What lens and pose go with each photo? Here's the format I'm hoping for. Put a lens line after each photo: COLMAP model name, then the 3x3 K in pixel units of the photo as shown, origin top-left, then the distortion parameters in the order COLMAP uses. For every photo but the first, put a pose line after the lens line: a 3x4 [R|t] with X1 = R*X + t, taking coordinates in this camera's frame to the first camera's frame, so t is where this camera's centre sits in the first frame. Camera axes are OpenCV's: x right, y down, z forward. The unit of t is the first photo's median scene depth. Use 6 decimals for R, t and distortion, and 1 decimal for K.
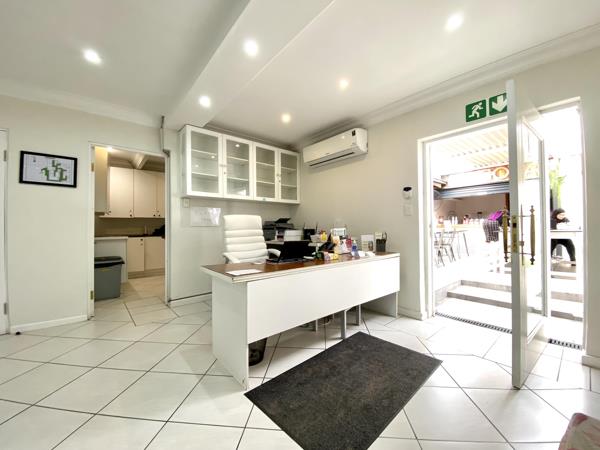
lens RADIAL K [[244.3, 0, 300.0], [0, 244.3, 225.0], [0, 0, 1]] dist [0.032776, -0.029373]
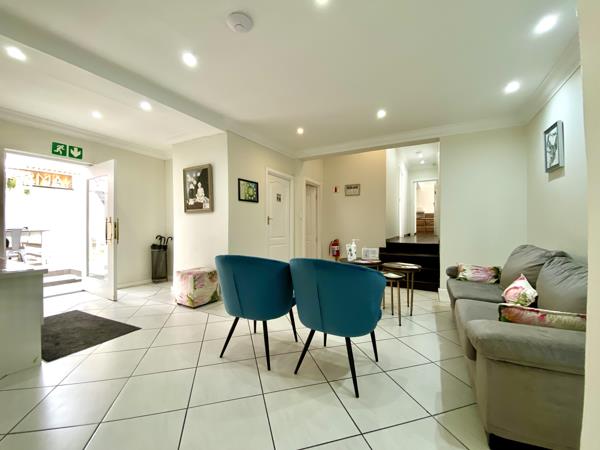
lens RADIAL K [[244.3, 0, 300.0], [0, 244.3, 225.0], [0, 0, 1]] dist [0.032776, -0.029373]
pose [[-0.364397, 0.015892, 0.931108, -1.288835], [0.000984, 0.999860, -0.016680, 0.022168], [-0.931243, -0.005162, -0.364362, 0.201201]]
